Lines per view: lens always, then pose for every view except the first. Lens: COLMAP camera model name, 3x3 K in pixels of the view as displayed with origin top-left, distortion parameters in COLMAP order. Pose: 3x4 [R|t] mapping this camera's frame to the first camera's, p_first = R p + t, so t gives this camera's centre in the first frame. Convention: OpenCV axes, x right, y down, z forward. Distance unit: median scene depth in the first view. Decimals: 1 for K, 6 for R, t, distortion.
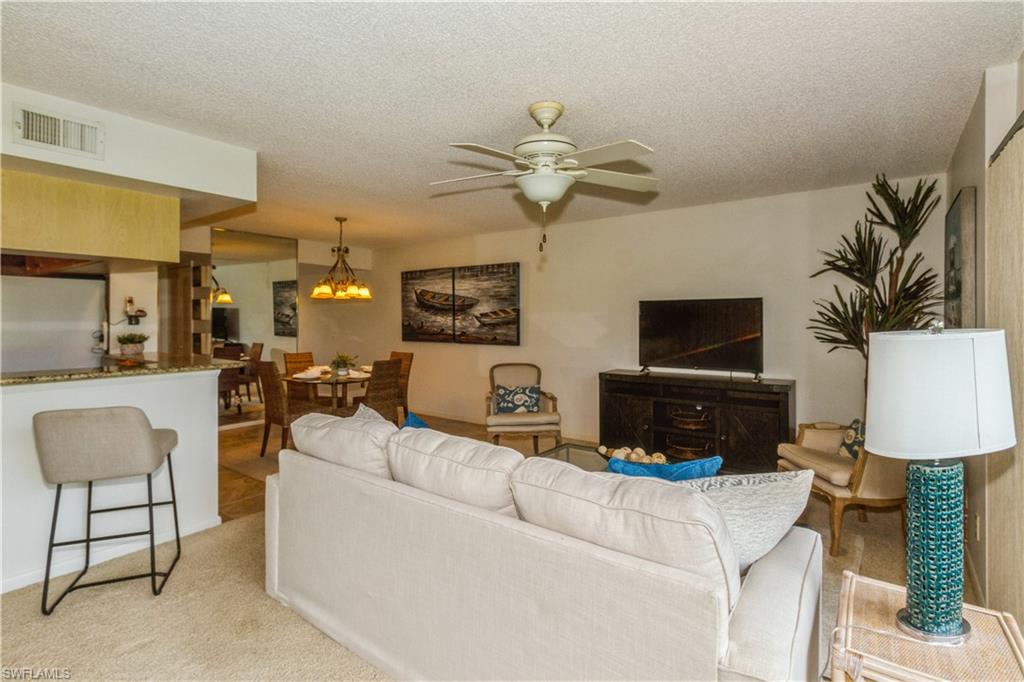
lens RADIAL K [[500.8, 0, 497.4], [0, 500.8, 321.0], [0, 0, 1]] dist [0.001159, 0.000170]
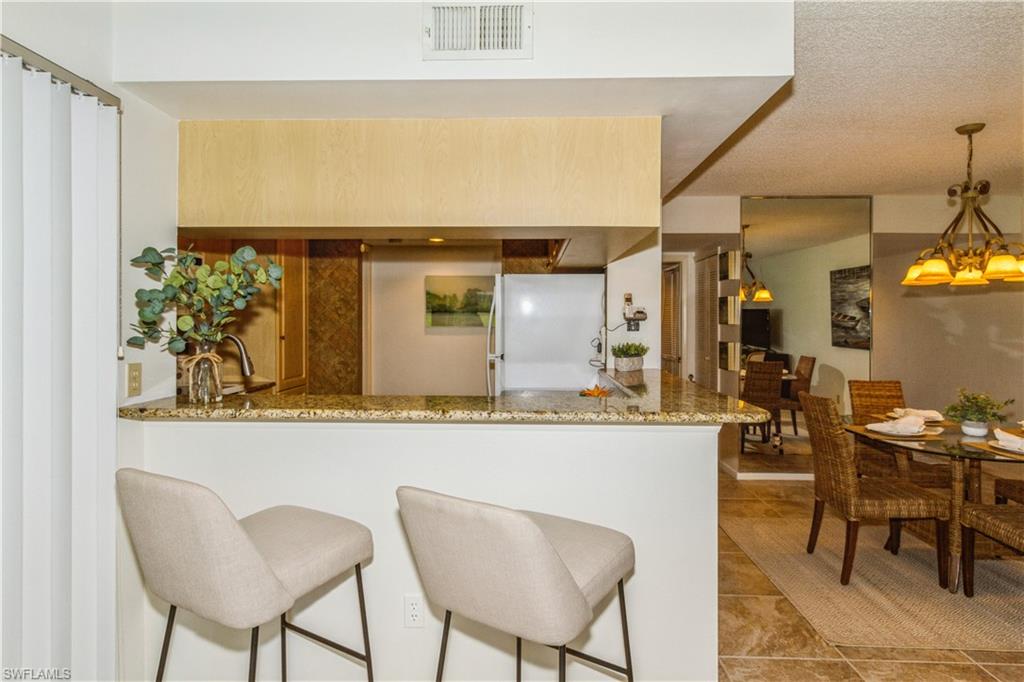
lens RADIAL K [[560.9, 0, 511.5], [0, 560.9, 324.6], [0, 0, 1]] dist [0.002431, 0.000541]
pose [[0.591167, 0.004613, -0.806536, -0.126048], [-0.004553, 0.999987, 0.002382, -0.002388], [0.806536, 0.002264, 0.591181, 0.283837]]
